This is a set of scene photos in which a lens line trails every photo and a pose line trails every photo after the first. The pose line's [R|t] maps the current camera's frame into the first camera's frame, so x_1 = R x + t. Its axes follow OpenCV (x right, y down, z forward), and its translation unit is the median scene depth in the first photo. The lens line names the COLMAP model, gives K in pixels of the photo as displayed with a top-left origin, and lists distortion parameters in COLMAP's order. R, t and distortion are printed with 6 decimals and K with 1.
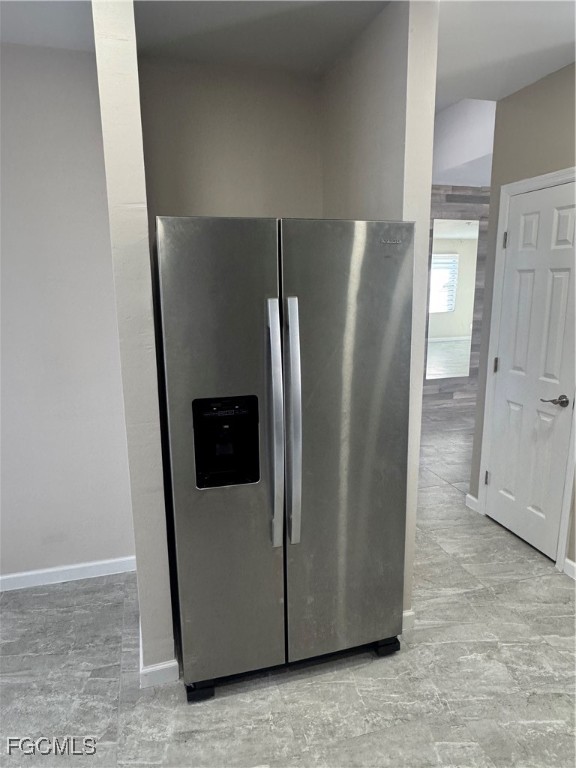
lens RADIAL K [[491.9, 0, 291.5], [0, 491.9, 396.5], [0, 0, 1]] dist [-0.004928, 0.000762]
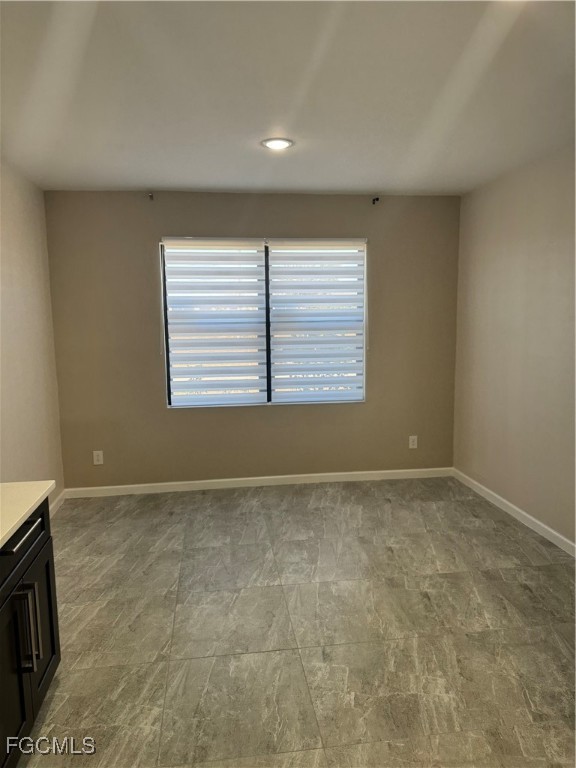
lens RADIAL K [[537.9, 0, 280.2], [0, 537.9, 384.8], [0, 0, 1]] dist [0.050103, -0.051684]
pose [[-0.157456, 0.131820, -0.978688, 0.532407], [-0.212447, 0.963324, 0.163930, -0.071636], [0.964403, 0.233731, -0.123676, 0.266466]]
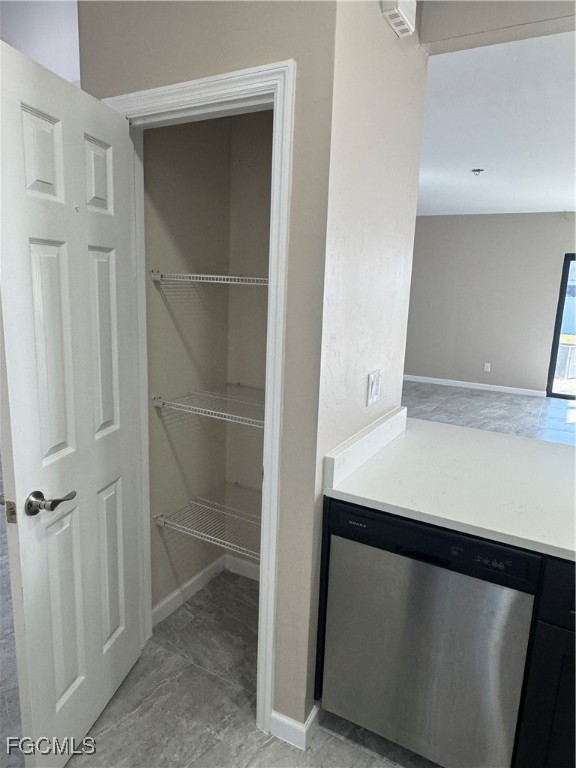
lens RADIAL K [[491.9, 0, 287.4], [0, 491.9, 378.5], [0, 0, 1]] dist [-0.004928, 0.000762]
pose [[0.718058, -0.108506, 0.687473, 0.183555], [0.124162, 0.991898, 0.026868, -0.108103], [-0.684818, 0.066065, 0.725713, 0.493713]]
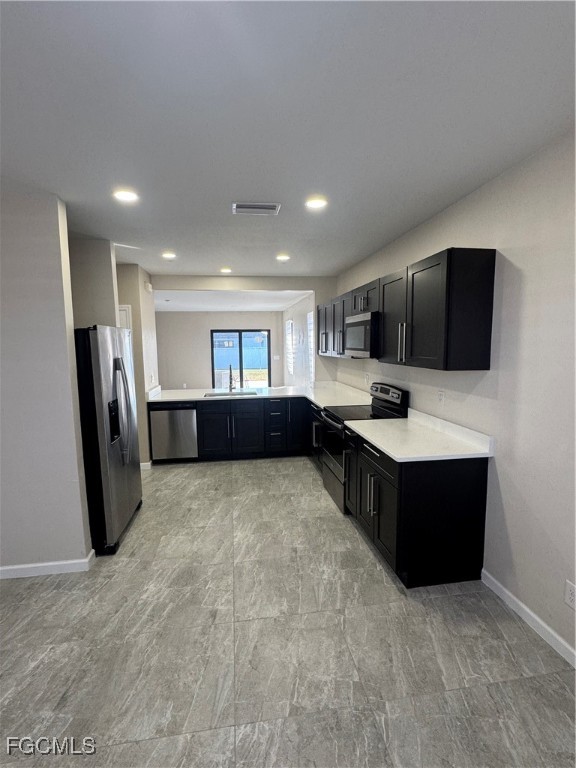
lens RADIAL K [[369.4, 0, 287.0], [0, 369.4, 381.4], [0, 0, 1]] dist [-0.012789, -0.000347]
pose [[0.138873, -0.102694, 0.984971, -1.065943], [0.239387, 0.968593, 0.067235, -0.004934], [-0.960941, 0.226452, 0.159095, -0.068997]]
